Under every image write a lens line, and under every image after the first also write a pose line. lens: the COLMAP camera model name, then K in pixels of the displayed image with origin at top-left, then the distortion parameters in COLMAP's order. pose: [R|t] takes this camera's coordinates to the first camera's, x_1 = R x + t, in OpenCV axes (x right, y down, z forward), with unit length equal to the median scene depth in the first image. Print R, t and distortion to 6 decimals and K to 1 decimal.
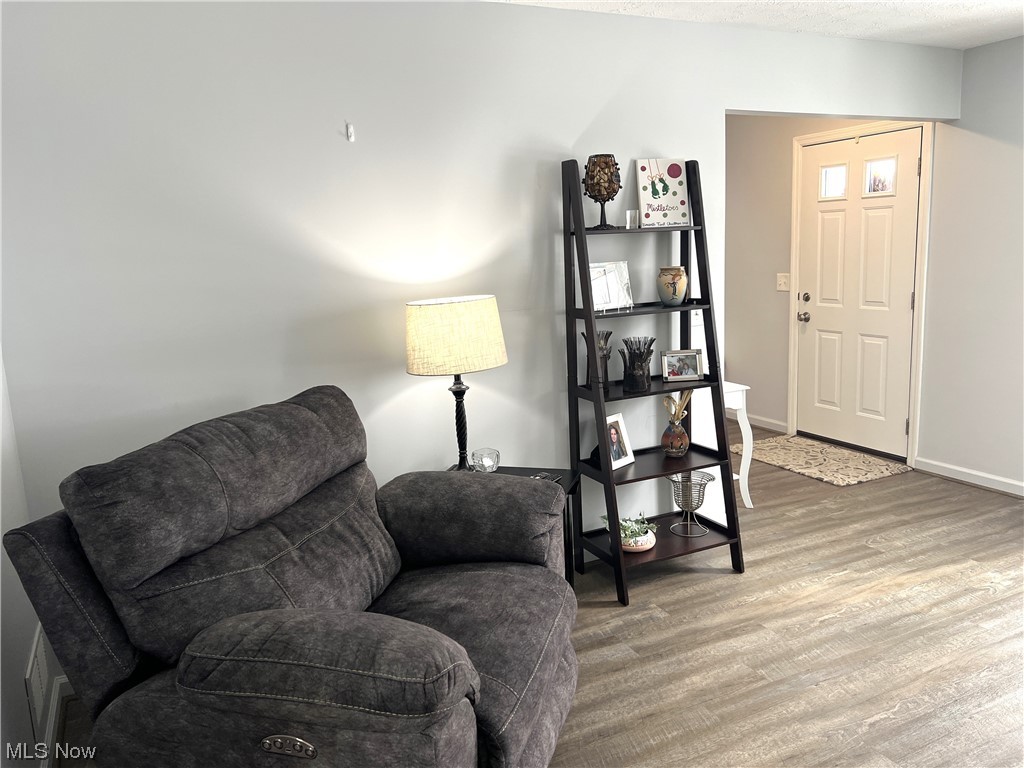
lens RADIAL K [[774.8, 0, 512.0], [0, 774.8, 384.0], [0, 0, 1]] dist [0.078525, -0.092035]
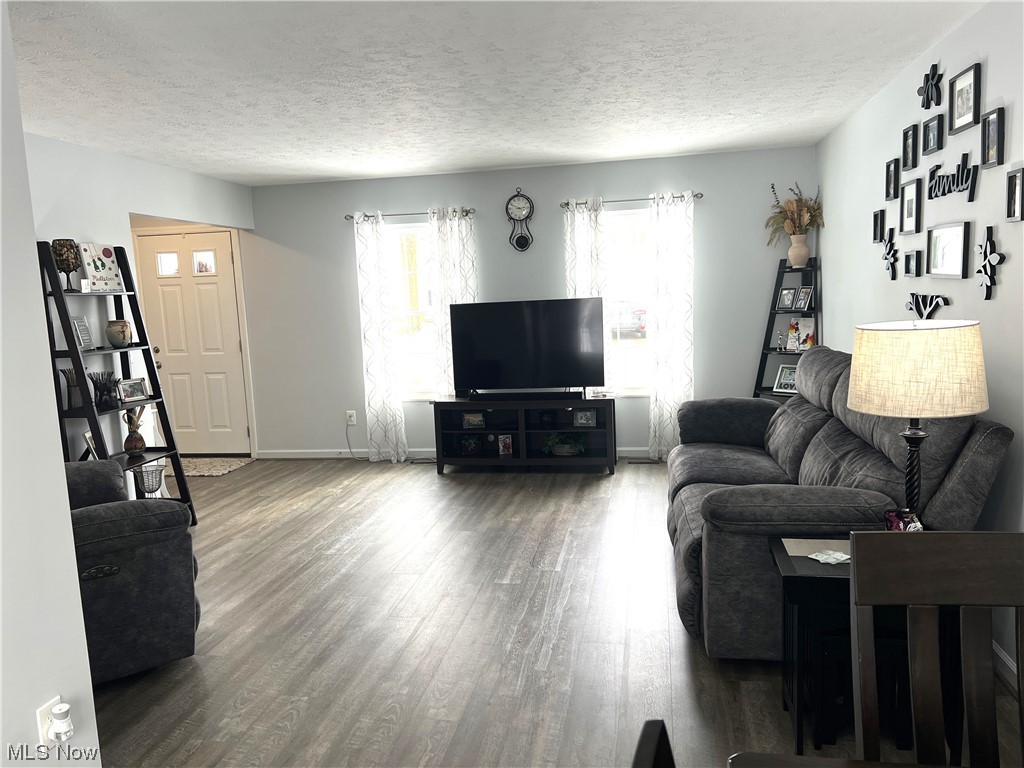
lens RADIAL K [[774.8, 0, 512.0], [0, 774.8, 384.0], [0, 0, 1]] dist [0.078525, -0.092035]
pose [[0.598255, -0.080783, 0.797224, -0.499461], [0.156819, 0.987470, -0.017620, 0.097560], [-0.785811, 0.135561, 0.603427, -0.388827]]
